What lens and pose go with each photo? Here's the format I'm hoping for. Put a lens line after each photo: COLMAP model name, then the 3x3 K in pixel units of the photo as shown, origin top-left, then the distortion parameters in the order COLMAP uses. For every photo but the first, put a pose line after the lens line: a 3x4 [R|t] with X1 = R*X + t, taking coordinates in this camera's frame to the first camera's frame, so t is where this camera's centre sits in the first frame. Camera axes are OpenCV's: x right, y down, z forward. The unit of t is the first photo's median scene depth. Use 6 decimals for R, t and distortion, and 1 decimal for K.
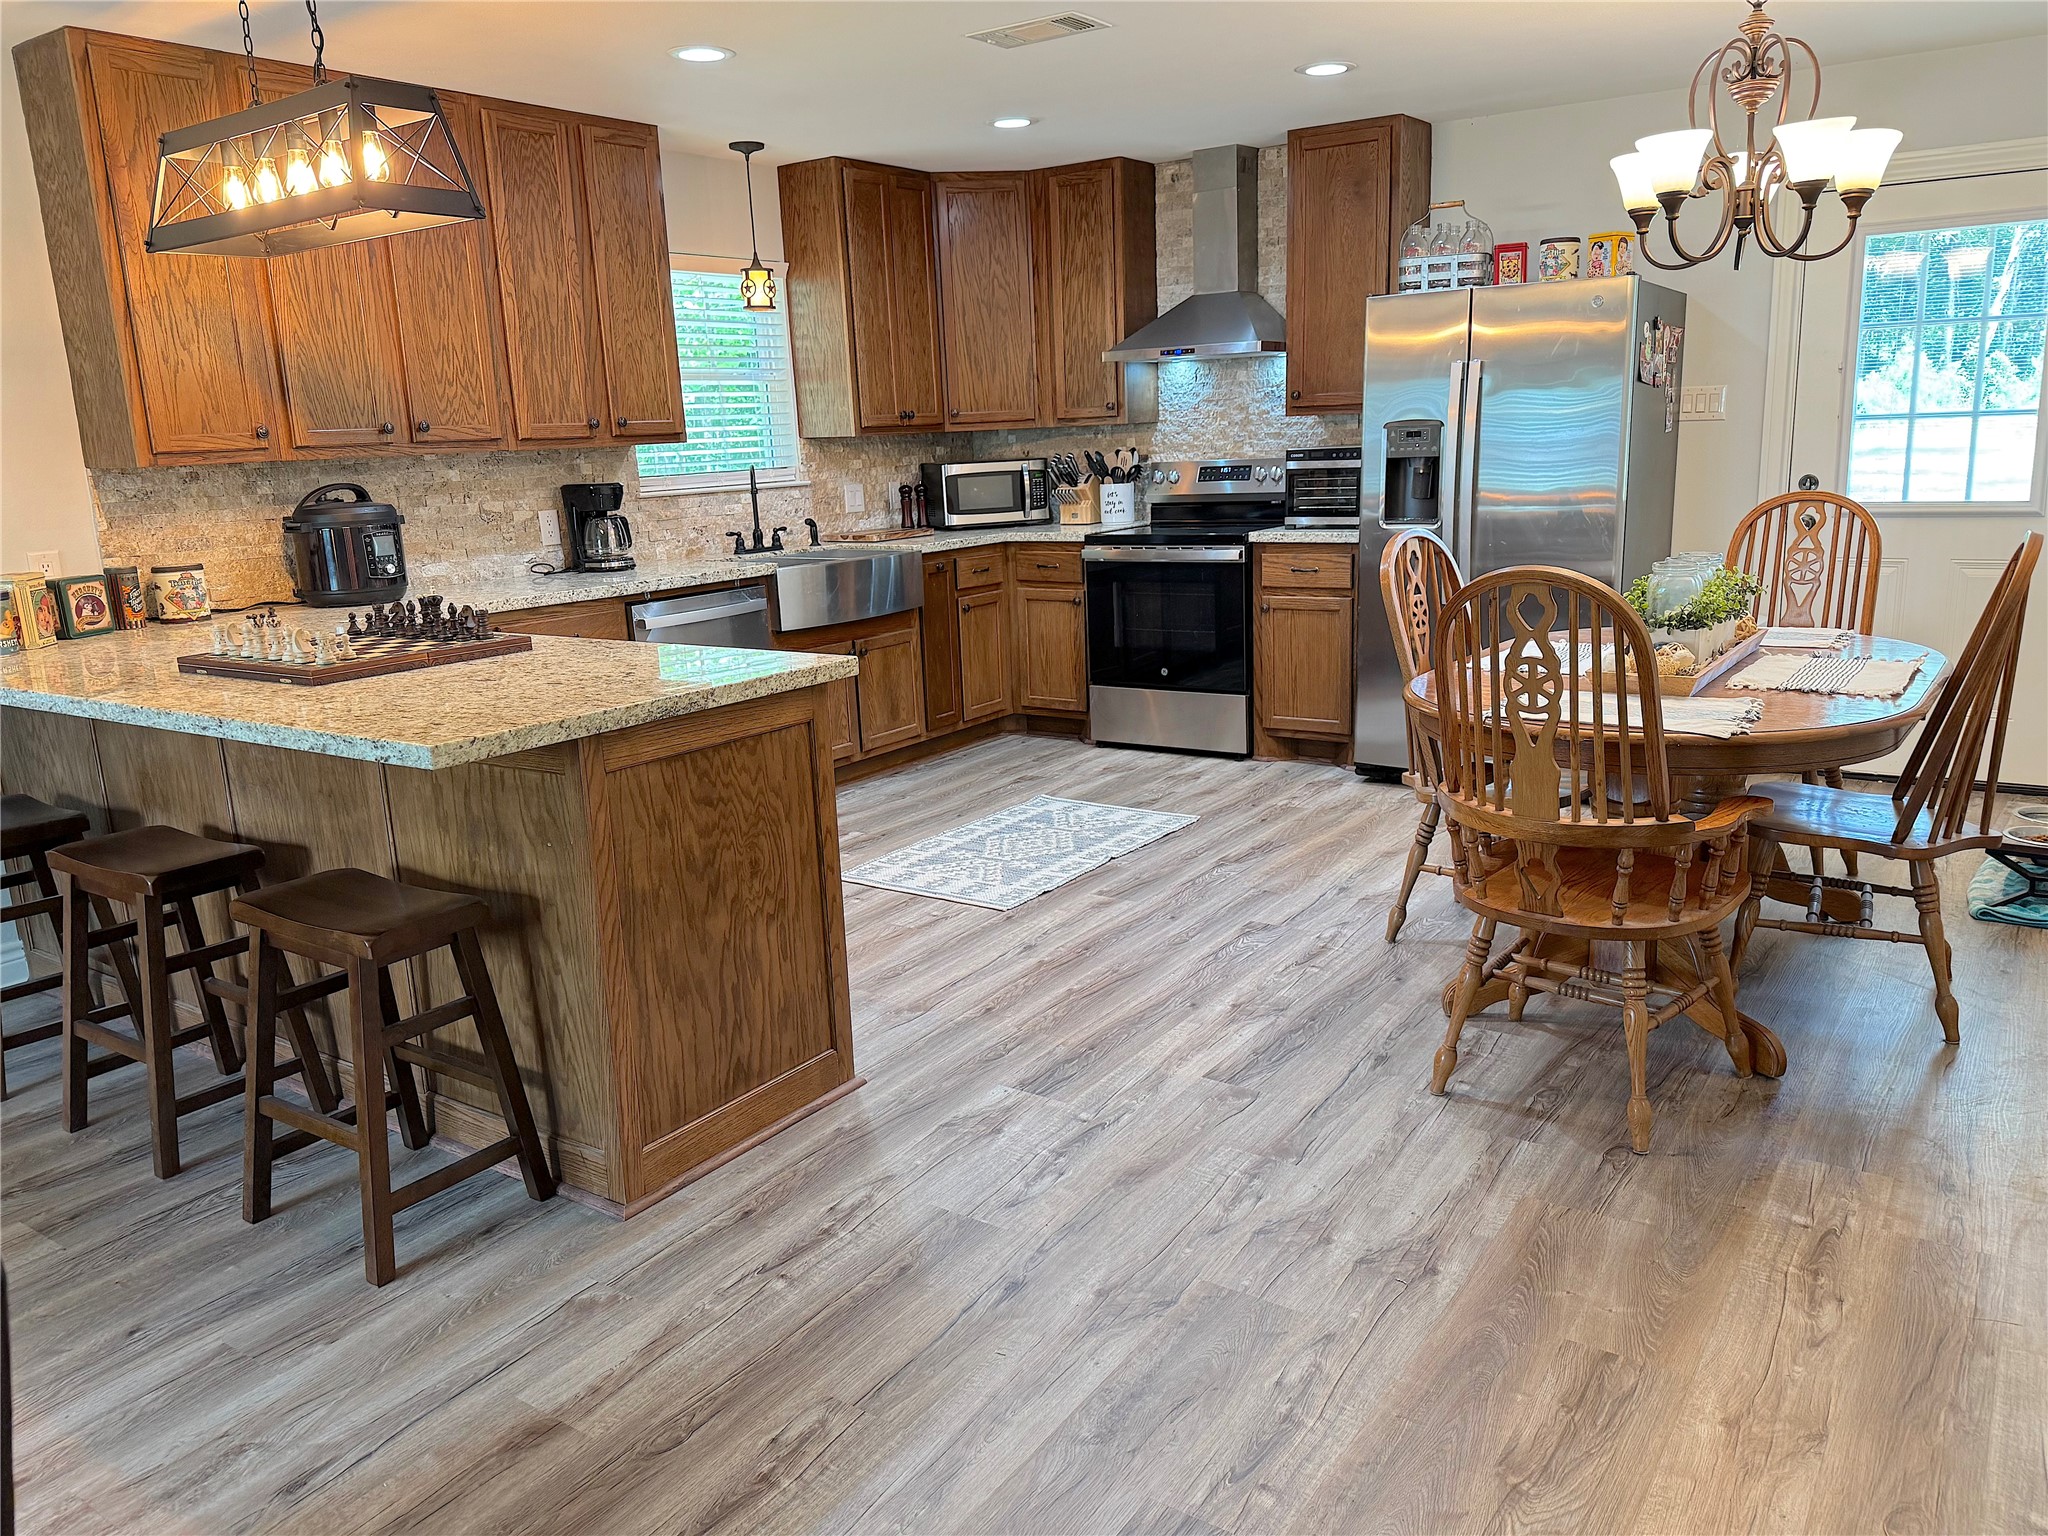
lens RADIAL K [[1470.4, 0, 1065.3], [0, 1470.4, 772.0], [0, 0, 1]] dist [0.078958, -0.156472]
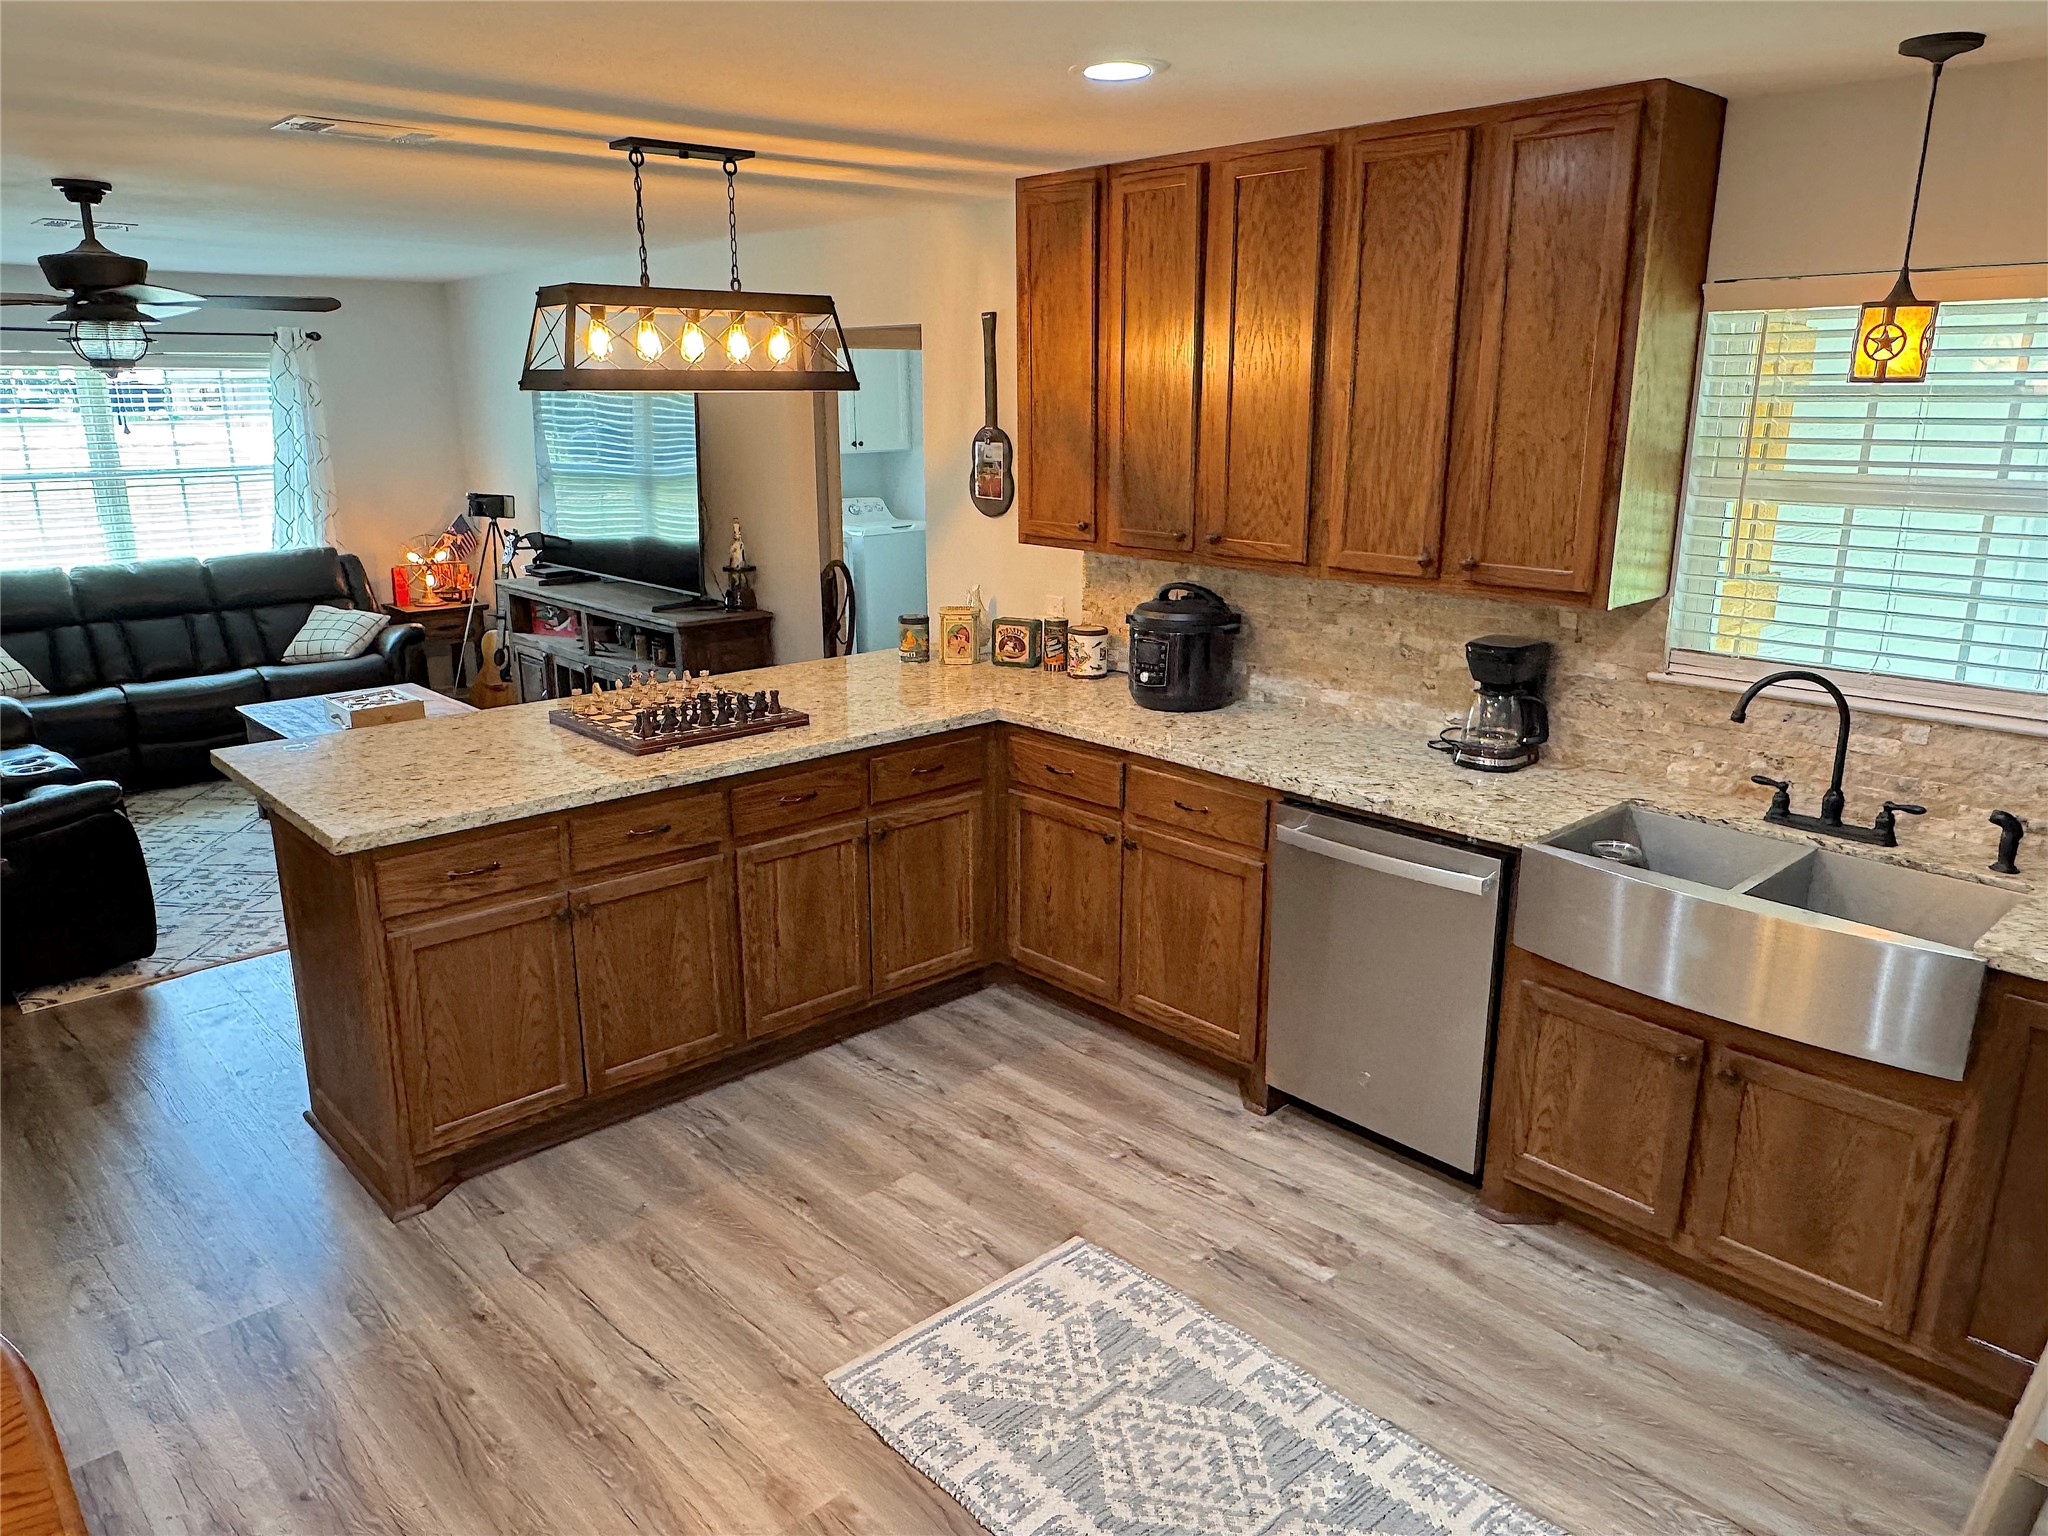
lens RADIAL K [[1398.7, 0, 1024.0], [0, 1398.7, 768.0], [0, 0, 1]] dist [-0.000095, 0.000795]
pose [[-0.236085, 0.287819, -0.928129, 0.354288], [-0.214548, 0.916118, 0.338668, -0.311611], [0.947752, 0.279083, -0.154531, 0.901040]]
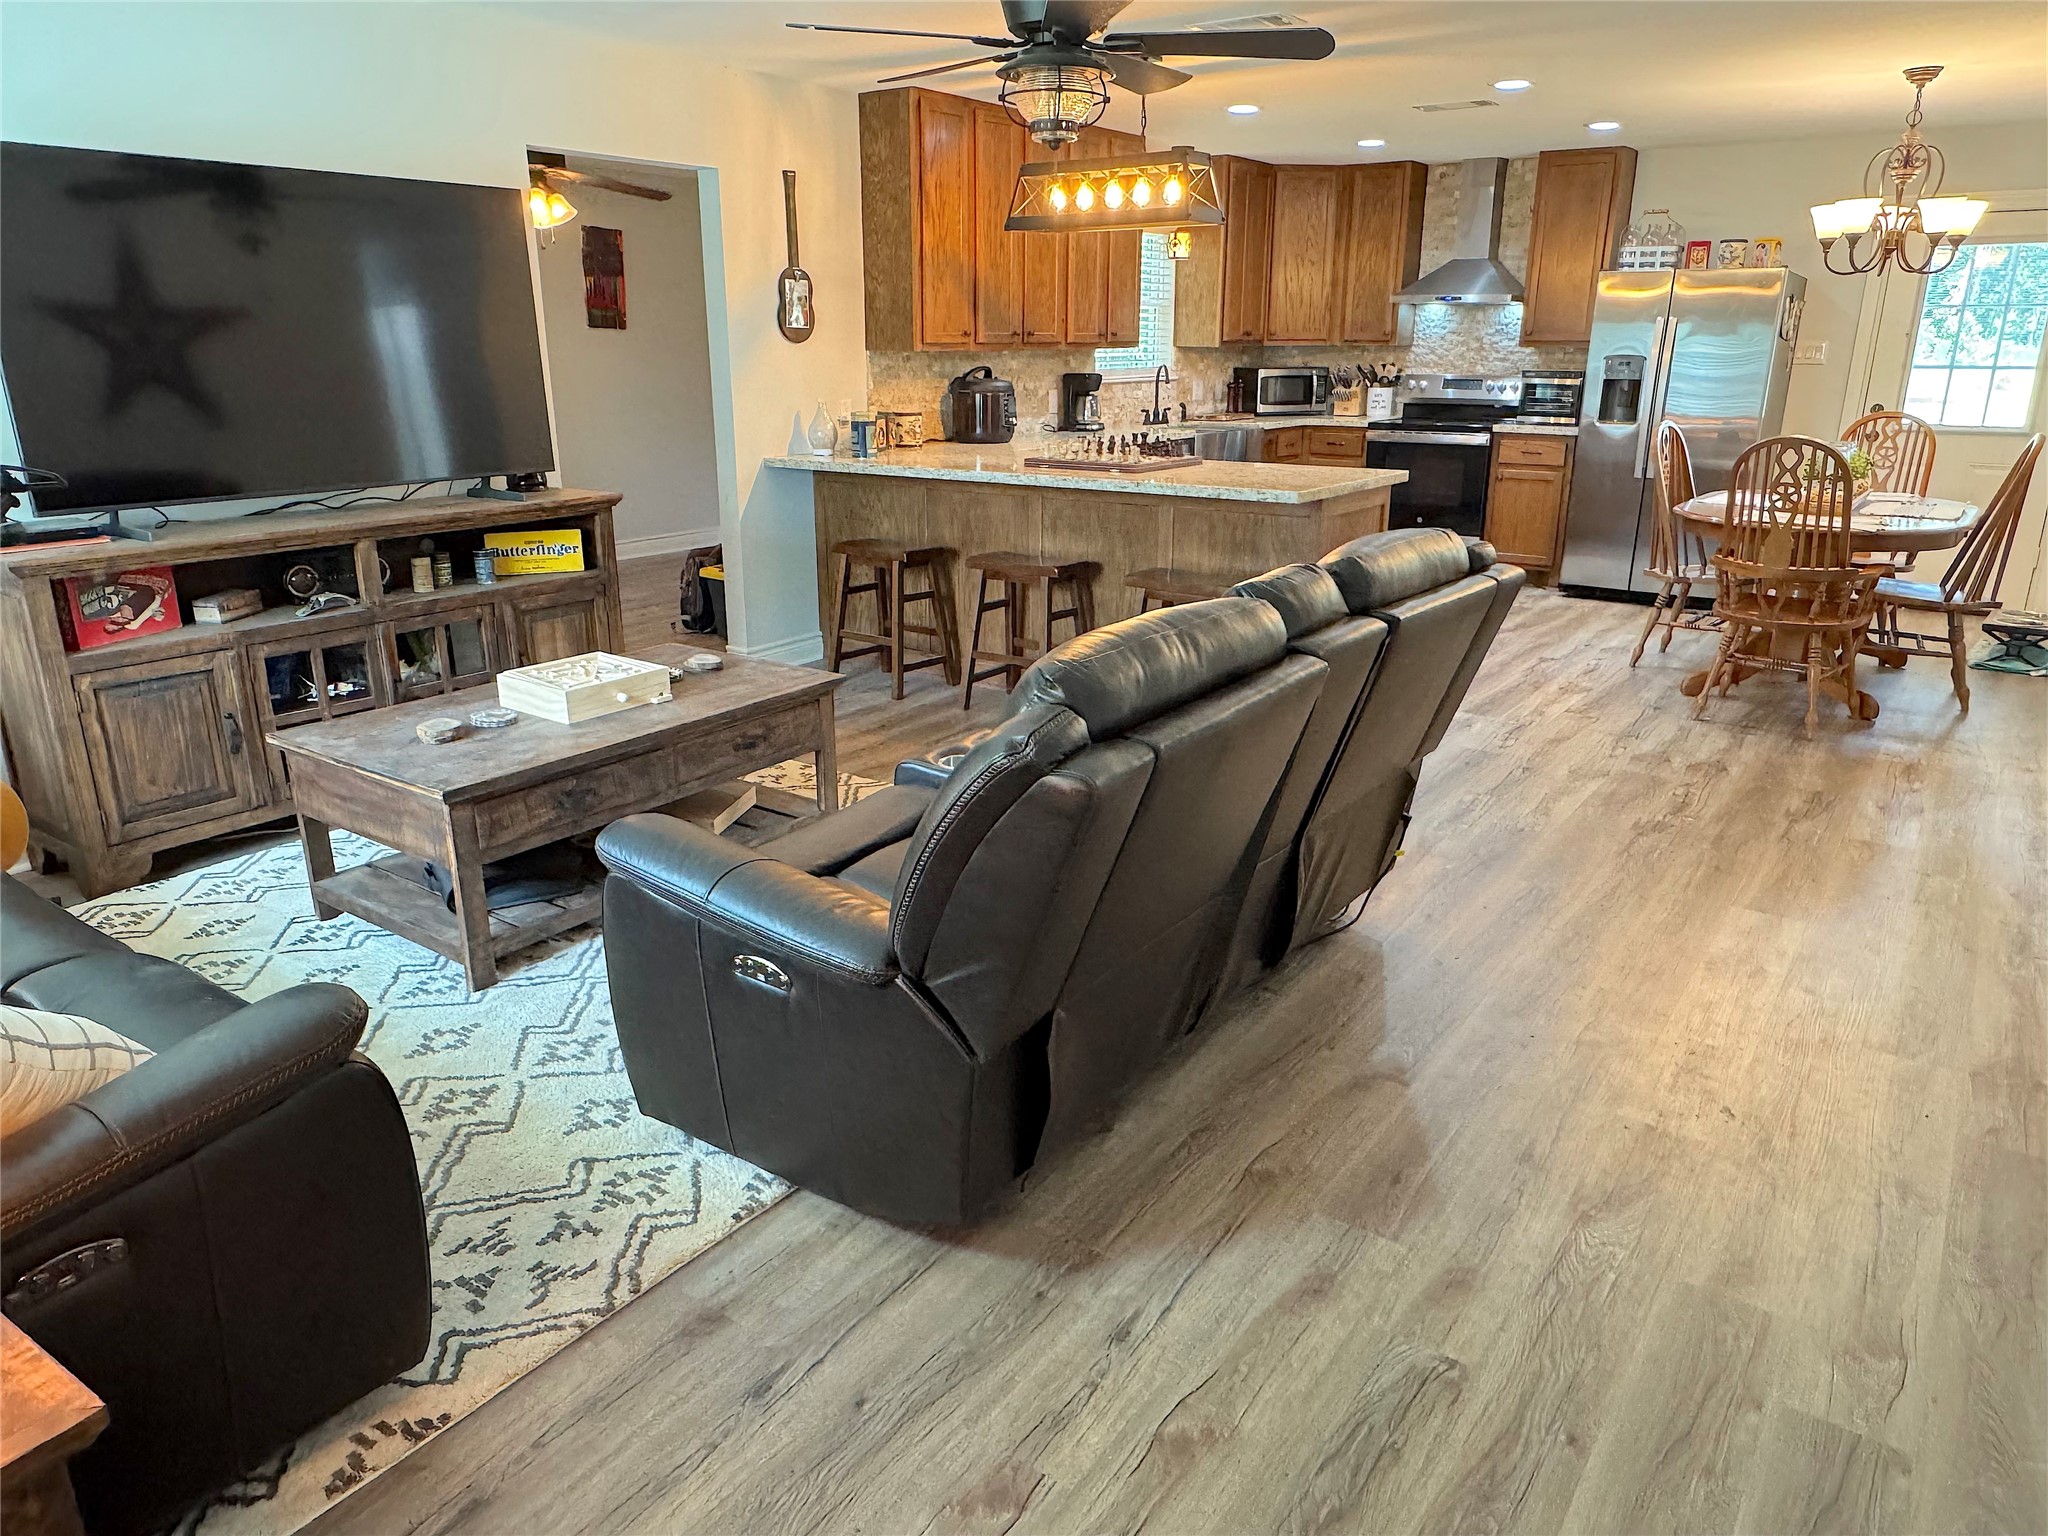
lens RADIAL K [[1369.9, 0, 1018.9], [0, 1369.9, 798.6], [0, 0, 1]] dist [-0.086590, 0.076166]
pose [[0.998508, 0.045987, -0.029444, -0.323000], [-0.042894, 0.994240, 0.098223, 0.106755], [0.033791, -0.096813, 0.994729, -0.437357]]
